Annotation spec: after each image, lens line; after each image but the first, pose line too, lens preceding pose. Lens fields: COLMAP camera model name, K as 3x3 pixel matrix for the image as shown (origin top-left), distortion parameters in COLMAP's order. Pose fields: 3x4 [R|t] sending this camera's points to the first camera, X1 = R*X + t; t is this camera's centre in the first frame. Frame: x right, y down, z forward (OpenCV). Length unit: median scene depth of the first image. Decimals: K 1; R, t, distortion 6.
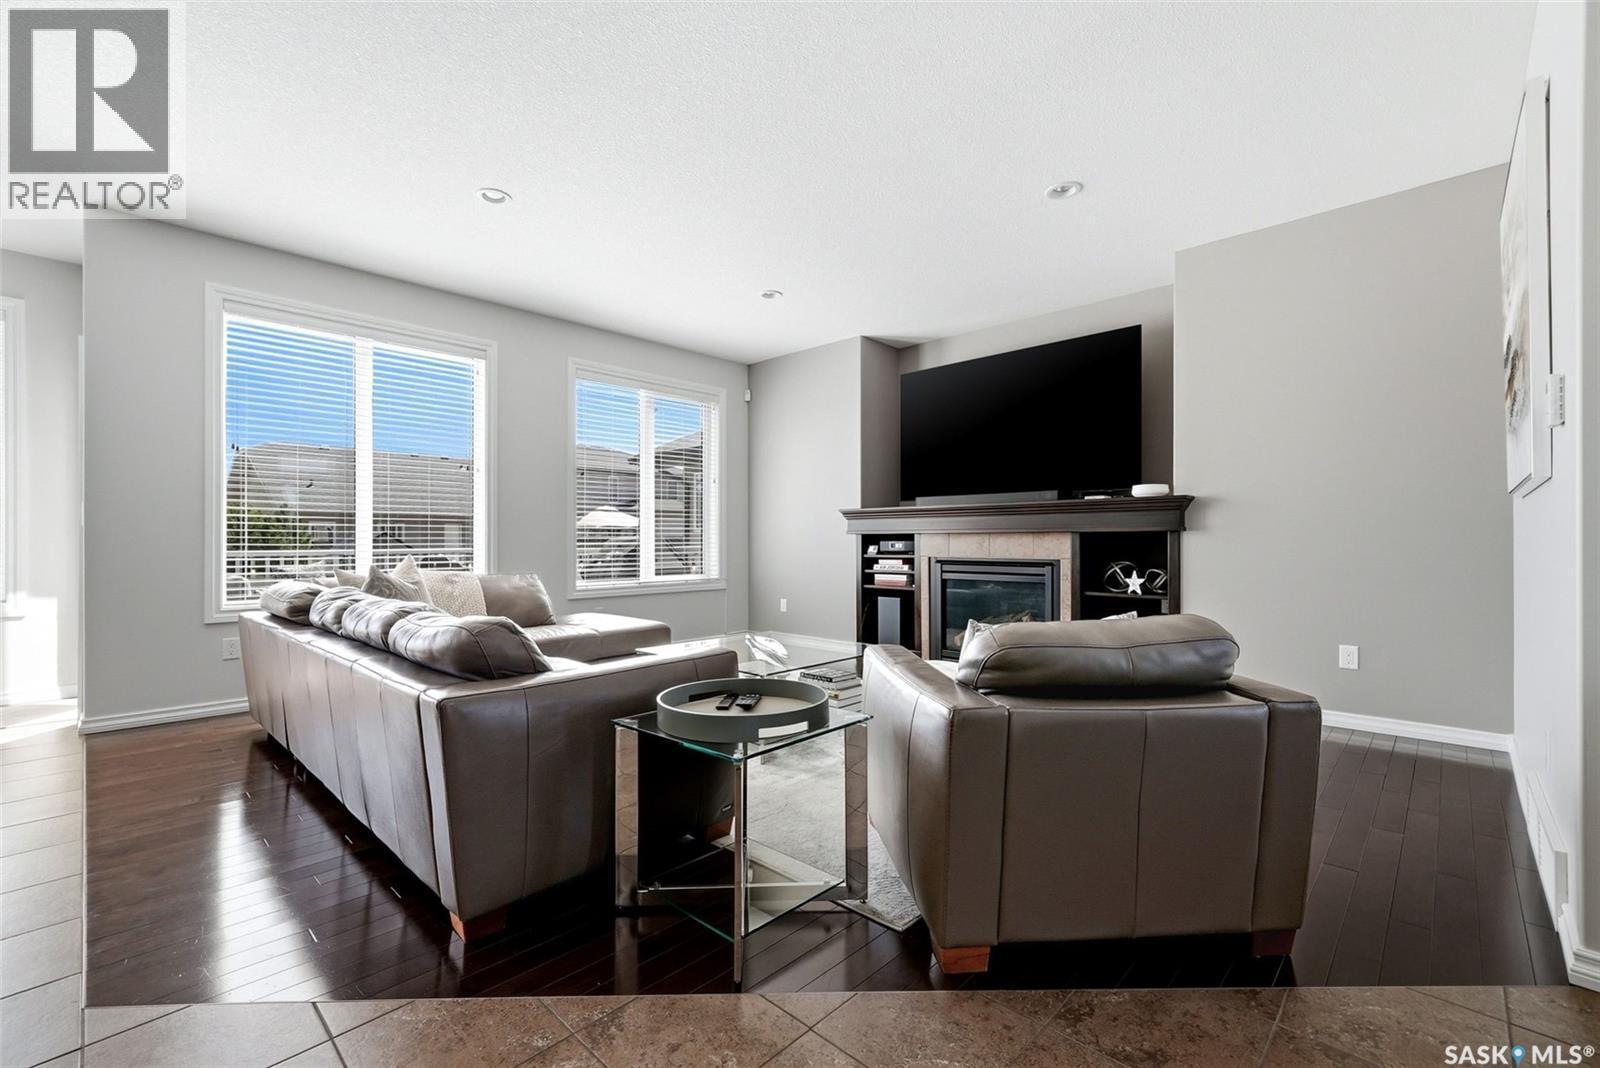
lens RADIAL K [[687.6, 0, 800.0], [0, 687.6, 534.0], [0, 0, 1]] dist [0.001675, 0.000091]
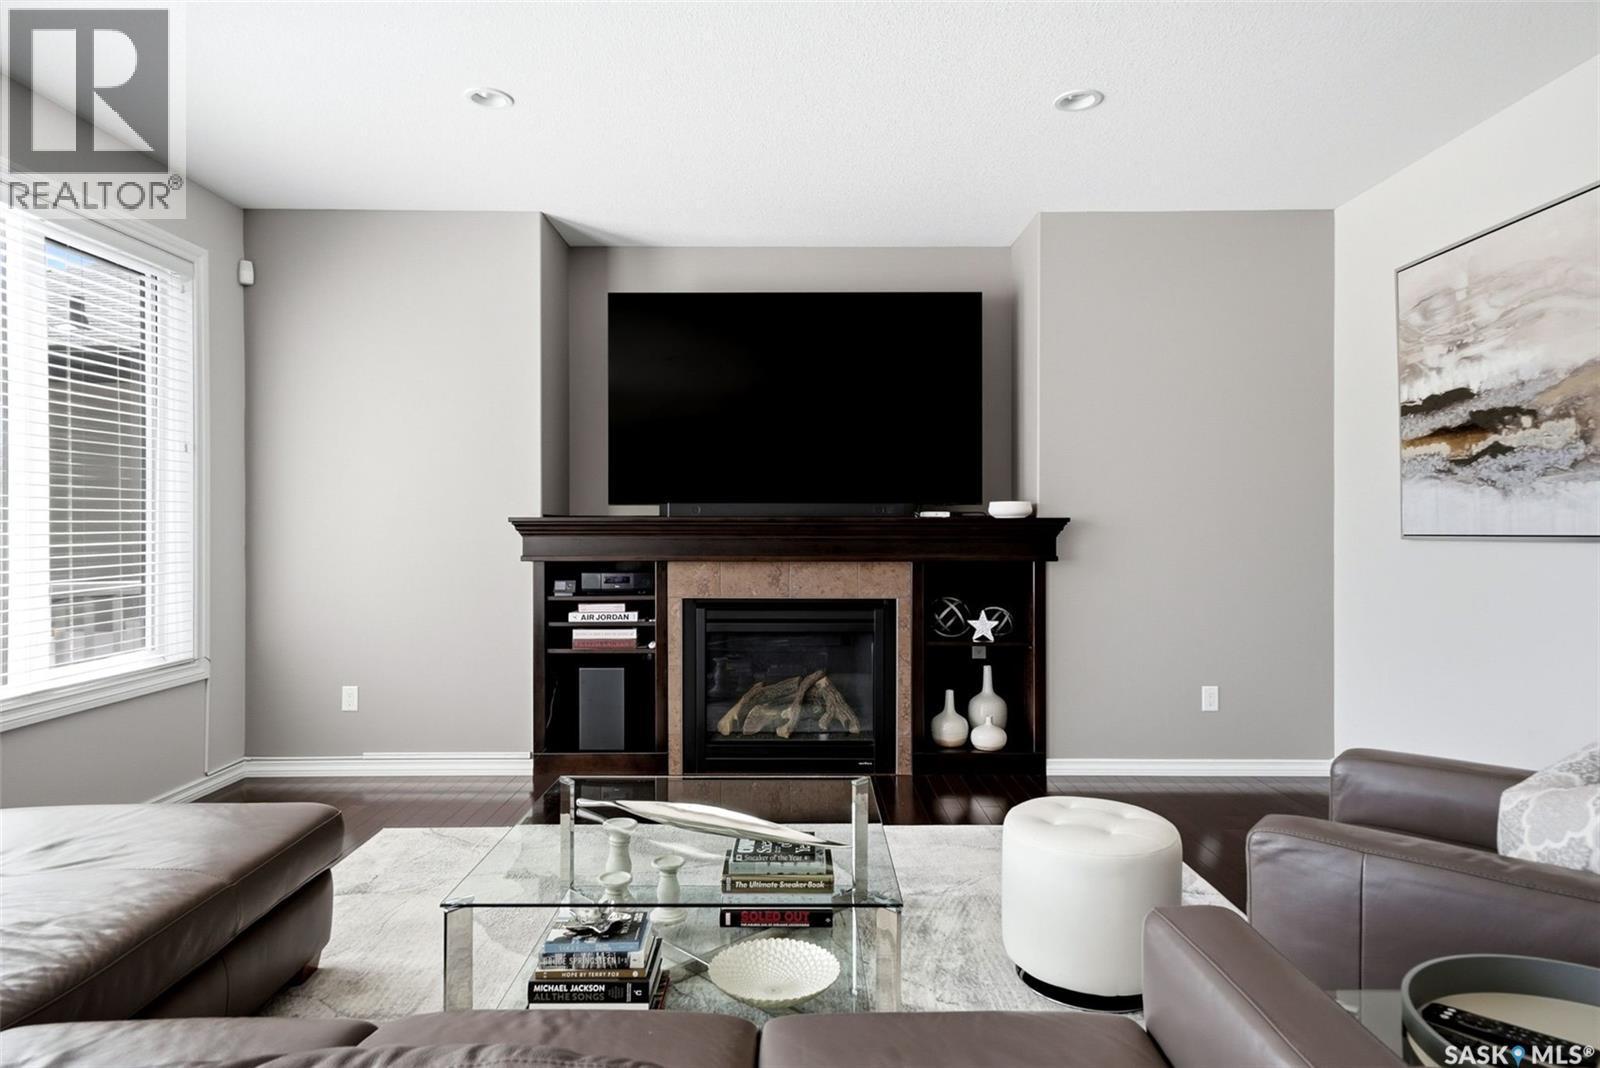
lens RADIAL K [[938.4, 0, 796.6], [0, 938.4, 518.9], [0, 0, 1]] dist [0.036453, 0.000859]
pose [[0.723865, 0.005296, 0.689921, -0.306656], [-0.007922, 0.999968, 0.000635, -0.037558], [-0.689896, -0.005925, 0.723884, 0.293920]]
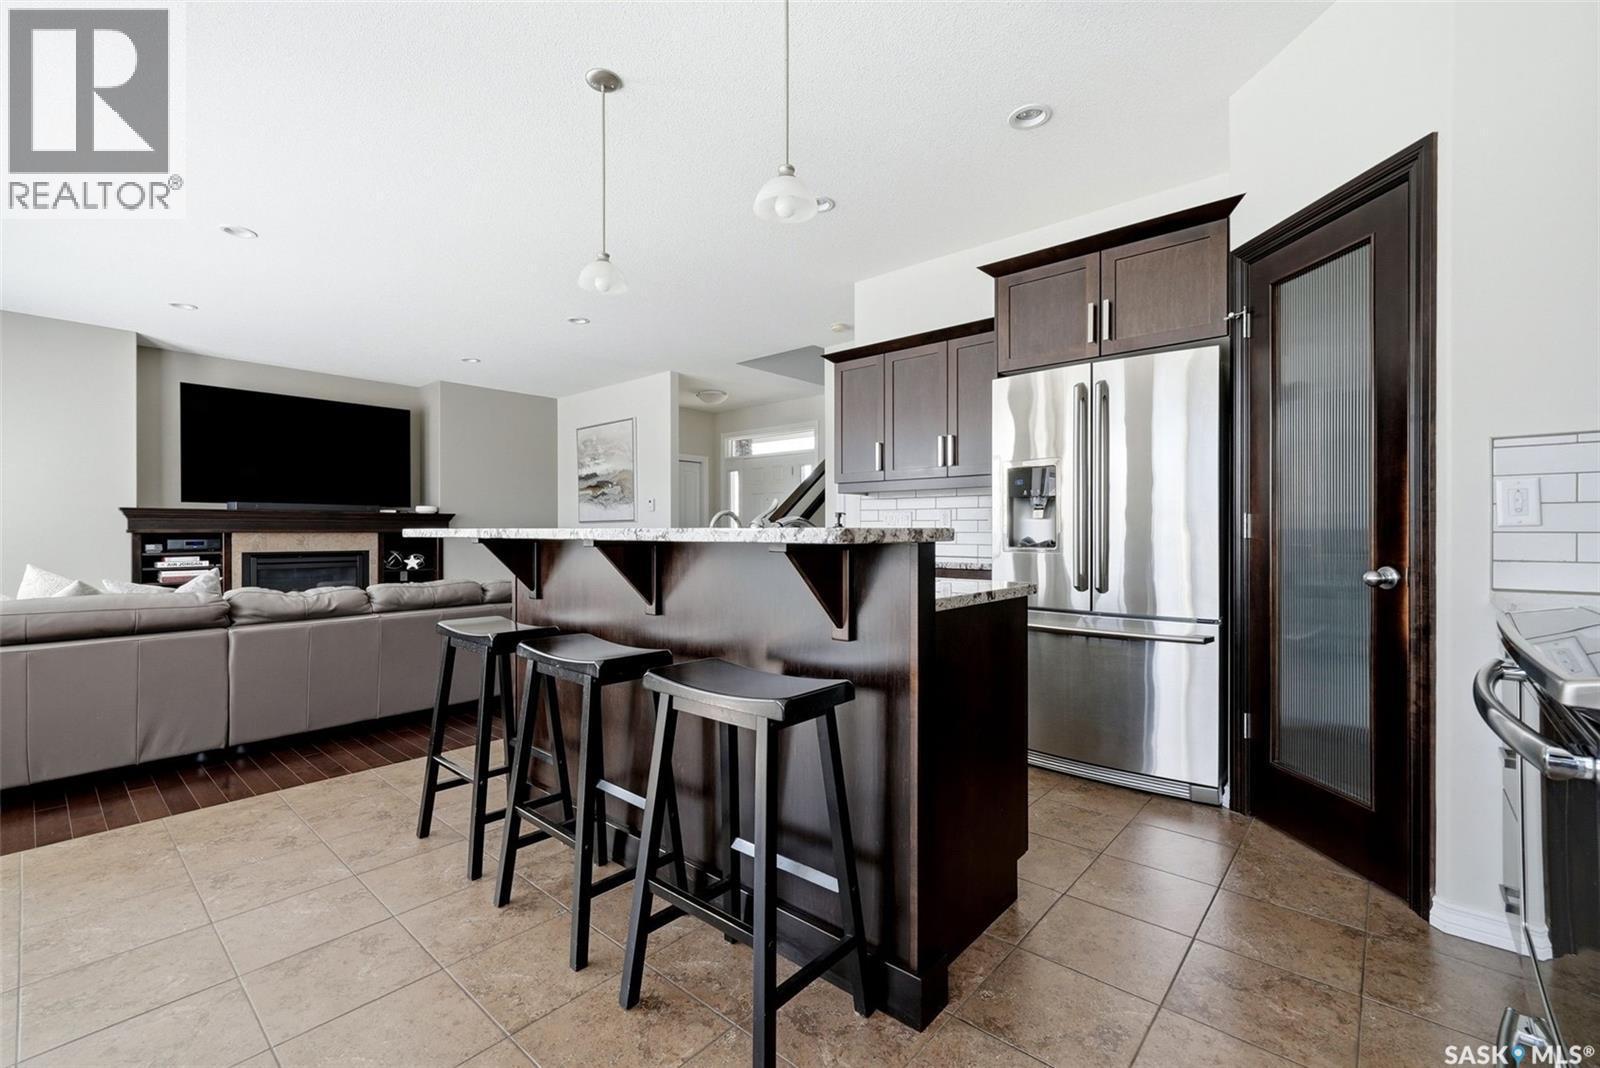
lens RADIAL K [[687.6, 0, 800.0], [0, 687.6, 534.0], [0, 0, 1]] dist [0.001675, 0.000091]
pose [[-0.040270, -0.002153, 0.999187, -0.969649], [-0.010887, 0.999939, 0.001716, -0.010060], [-0.999130, -0.010809, -0.040291, 0.085816]]
